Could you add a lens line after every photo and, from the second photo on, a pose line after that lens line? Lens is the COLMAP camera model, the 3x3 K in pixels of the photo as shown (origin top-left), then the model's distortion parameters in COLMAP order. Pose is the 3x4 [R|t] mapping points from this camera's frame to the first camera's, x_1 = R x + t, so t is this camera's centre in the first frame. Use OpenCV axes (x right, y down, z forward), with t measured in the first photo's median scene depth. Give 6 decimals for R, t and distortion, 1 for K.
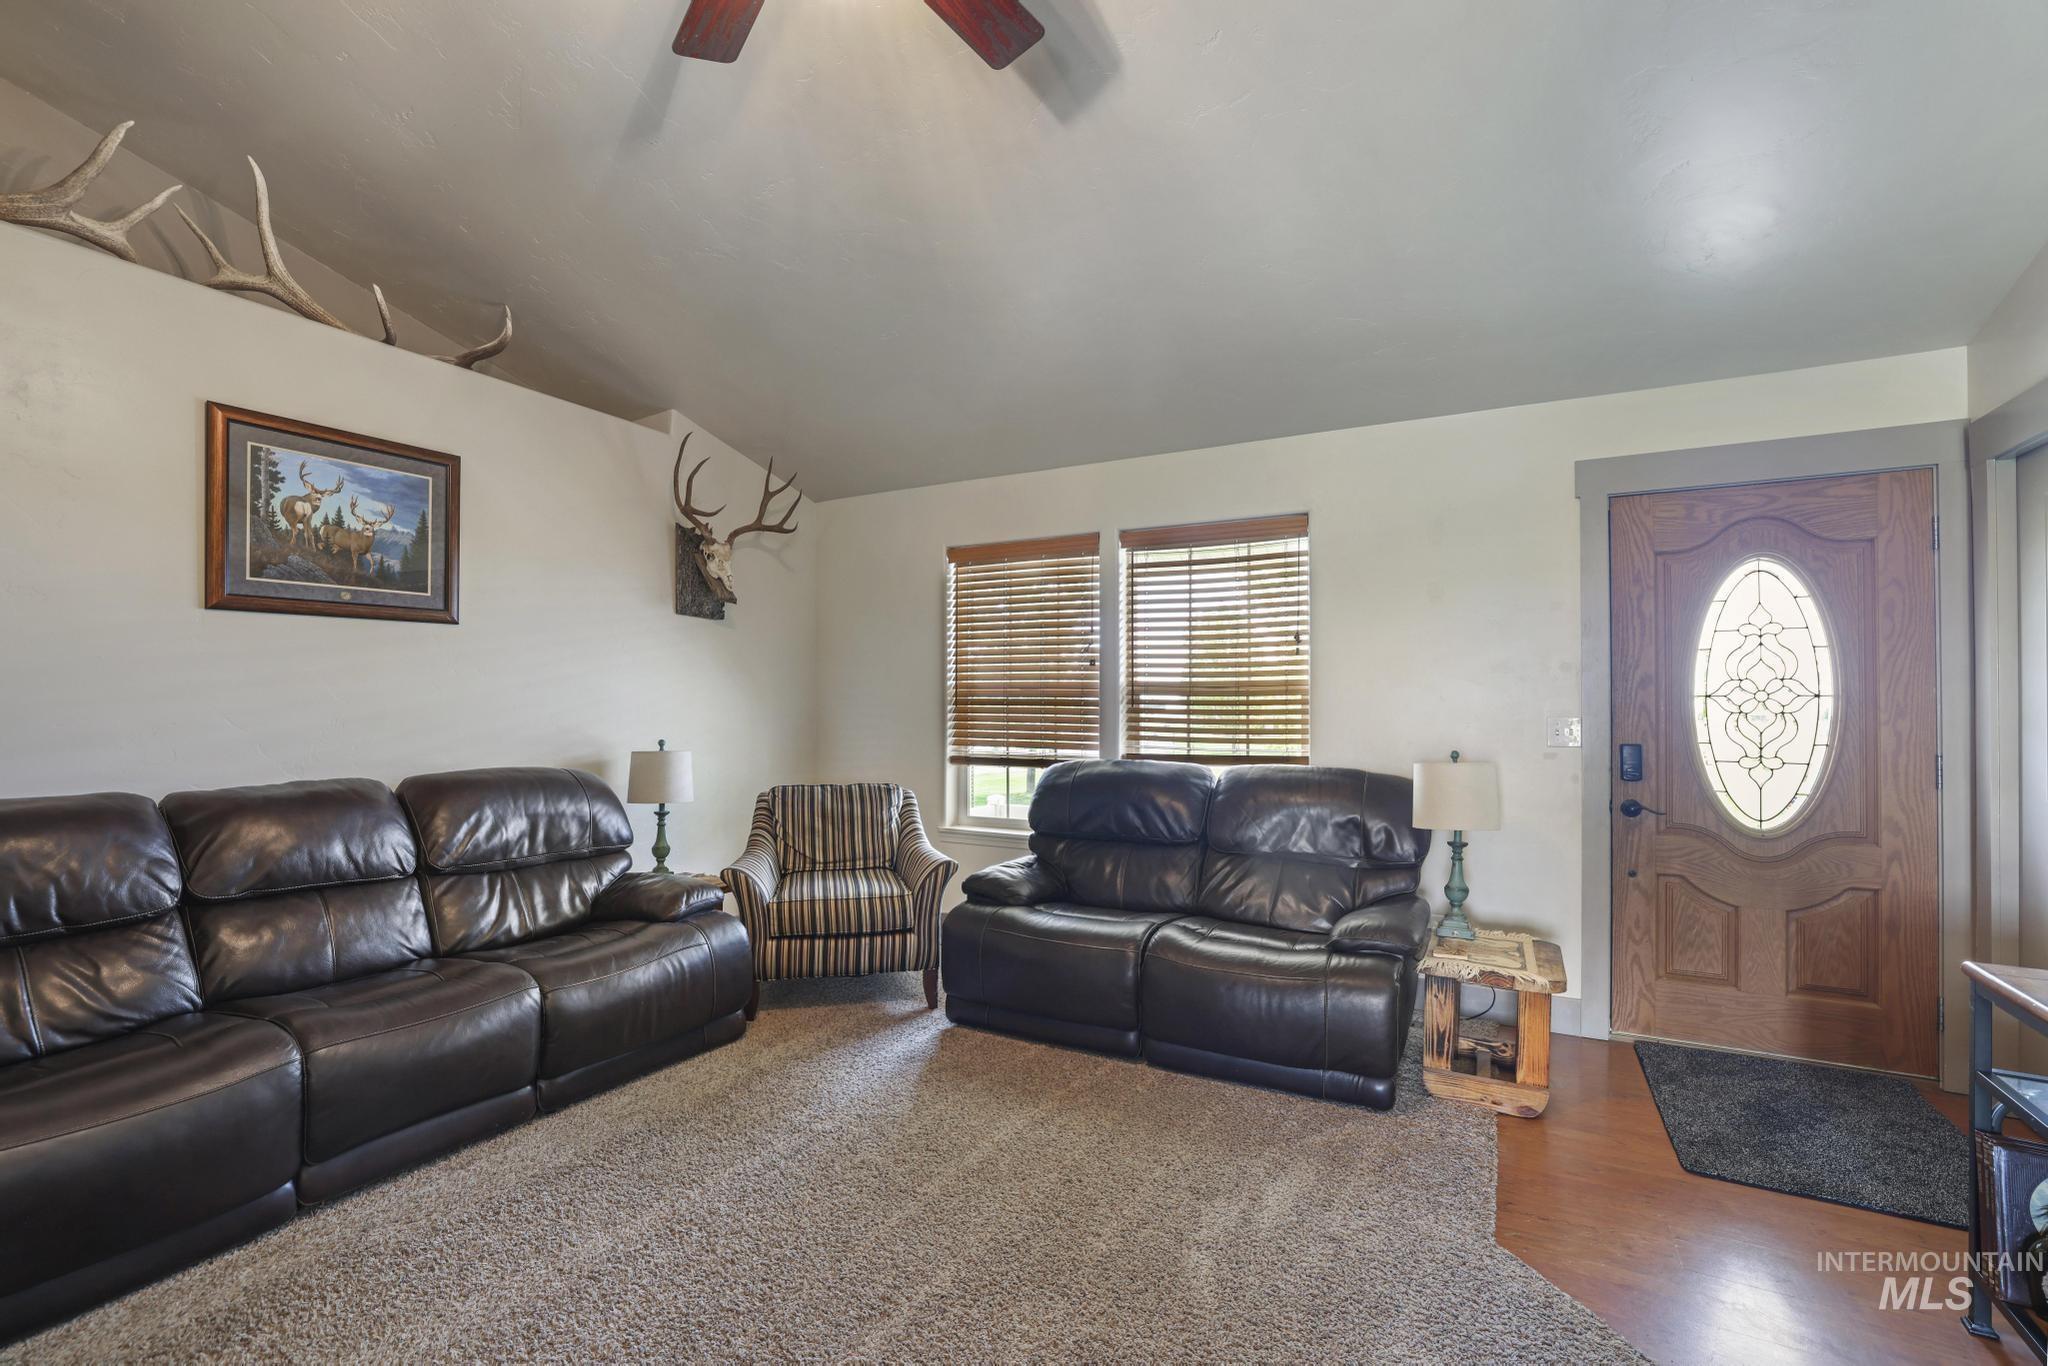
lens RADIAL K [[885.6, 0, 1024.0], [0, 885.6, 692.7], [0, 0, 1]] dist [-0.000233, 0.000635]
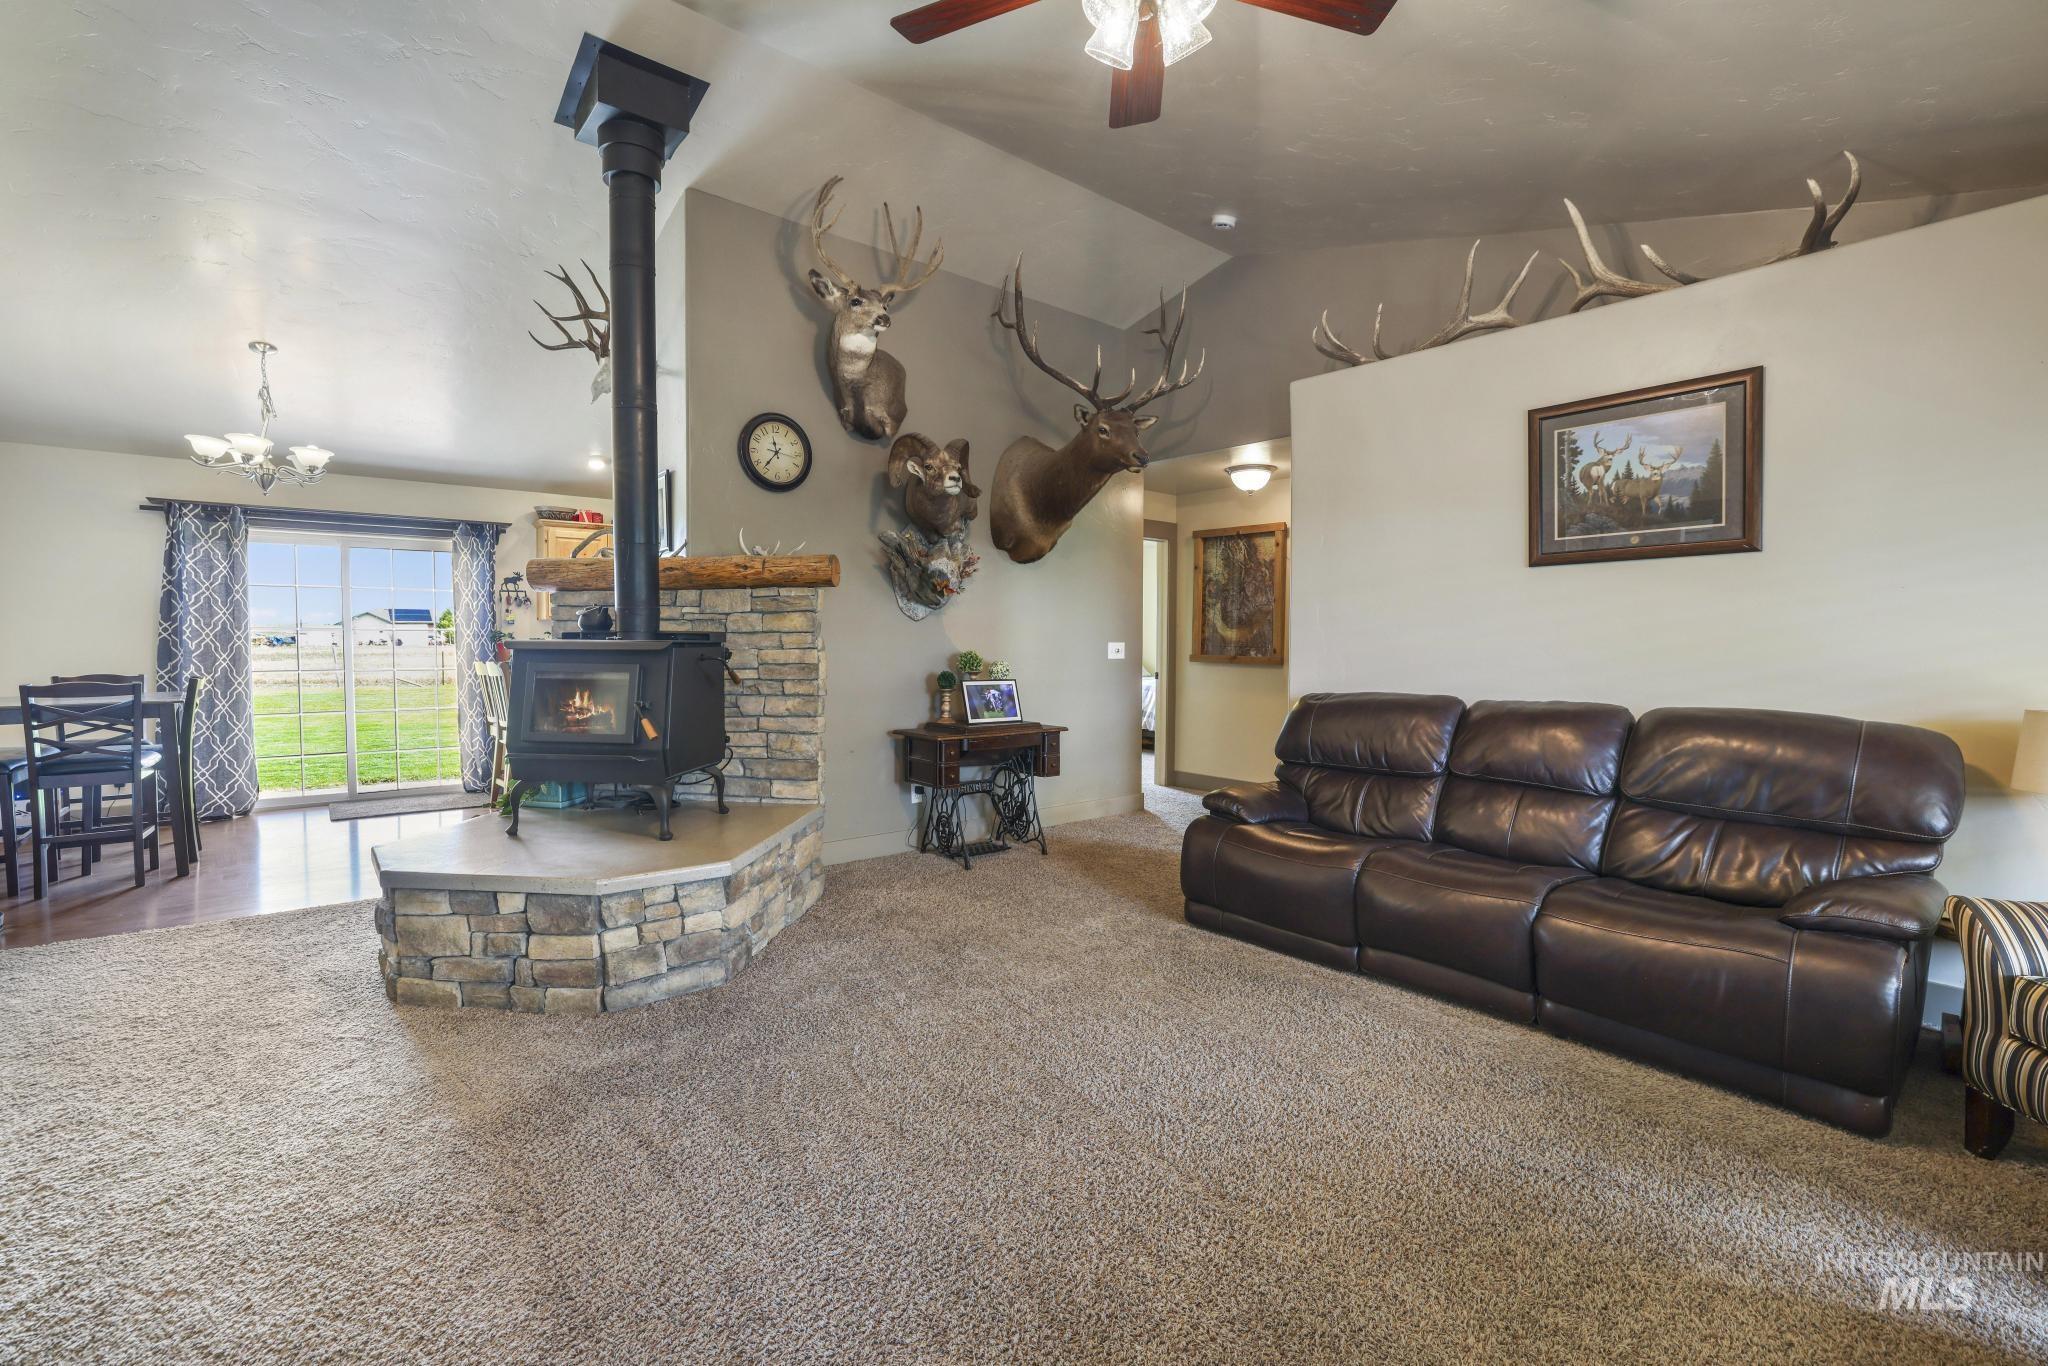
lens RADIAL K [[885.6, 0, 1025.8], [0, 885.6, 665.3], [0, 0, 1]] dist [-0.000233, 0.000635]
pose [[-0.333933, 0.027686, -0.942190, 0.547614], [0.012798, 0.999610, 0.024838, 0.010162], [0.942510, -0.003764, -0.334157, 0.668317]]
